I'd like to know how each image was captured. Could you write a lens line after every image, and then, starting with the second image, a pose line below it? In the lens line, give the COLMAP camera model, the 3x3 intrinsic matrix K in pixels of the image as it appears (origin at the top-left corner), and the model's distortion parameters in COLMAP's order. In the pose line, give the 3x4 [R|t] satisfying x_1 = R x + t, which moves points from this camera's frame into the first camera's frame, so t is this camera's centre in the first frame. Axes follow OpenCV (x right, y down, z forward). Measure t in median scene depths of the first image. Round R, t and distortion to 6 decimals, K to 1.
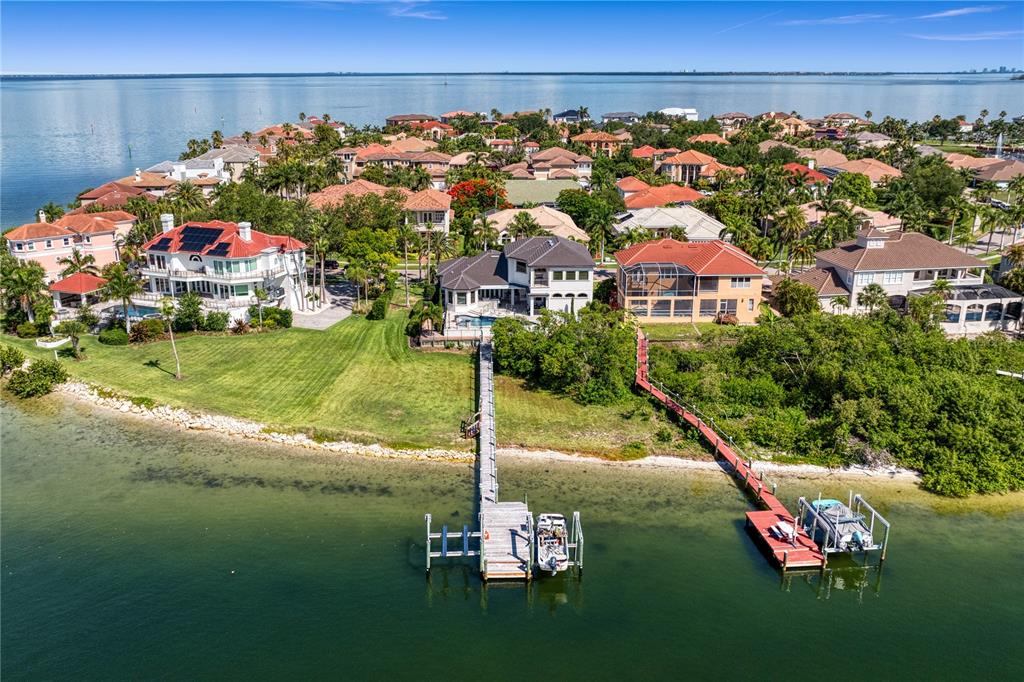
lens RADIAL K [[854.9, 0, 488.4], [0, 854.9, 337.8], [0, 0, 1]] dist [-0.017327, -0.017132]
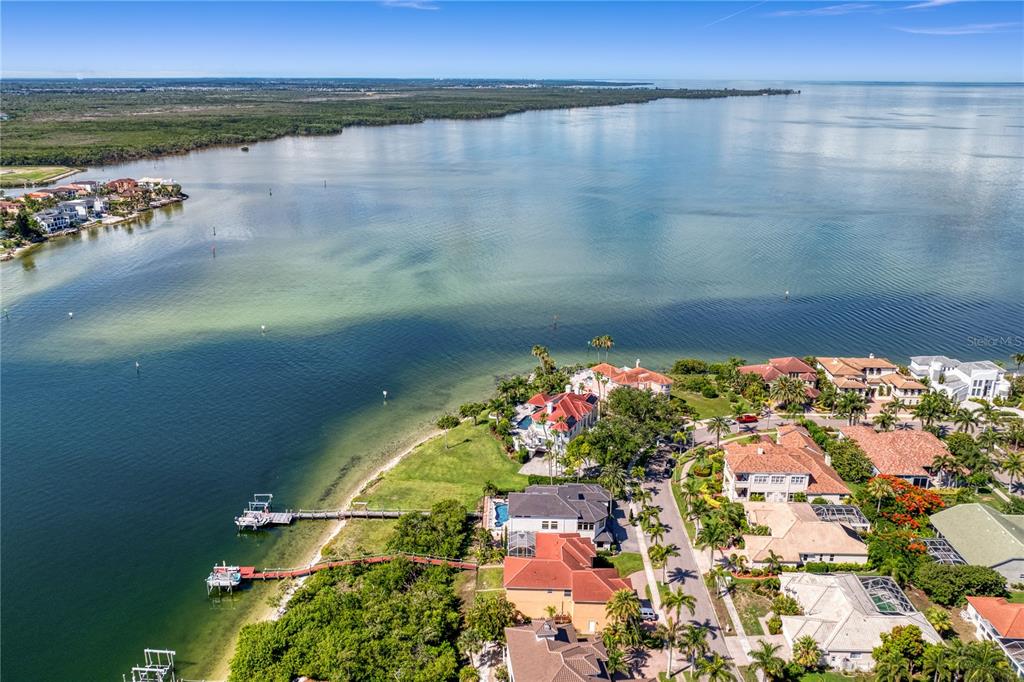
lens RADIAL K [[854.9, 0, 488.4], [0, 854.9, 337.8], [0, 0, 1]] dist [-0.017327, -0.017132]
pose [[-0.056102, 0.294837, -0.953899, 1.608951], [-0.301864, 0.905682, 0.297688, -0.878059], [0.951699, 0.304649, 0.038190, 0.915714]]
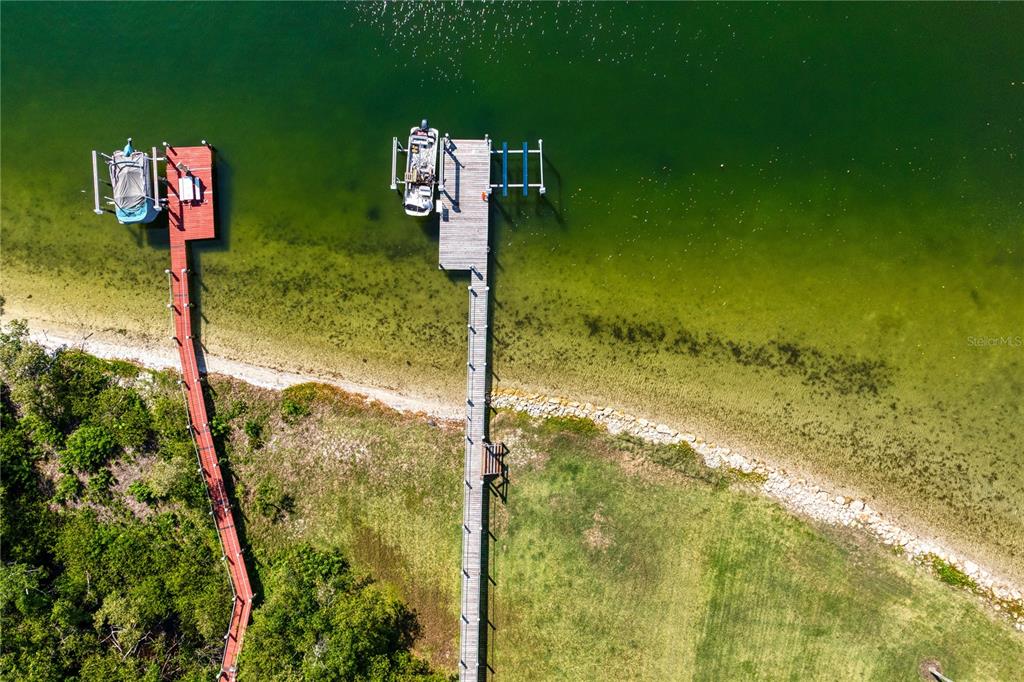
lens RADIAL K [[854.9, 0, 488.4], [0, 854.9, 337.8], [0, 0, 1]] dist [-0.017327, -0.017132]
pose [[-0.999277, -0.035223, 0.014323, -0.018296], [0.023859, -0.287569, 0.957463, -0.511869], [-0.029606, 0.957112, 0.288201, 0.562544]]
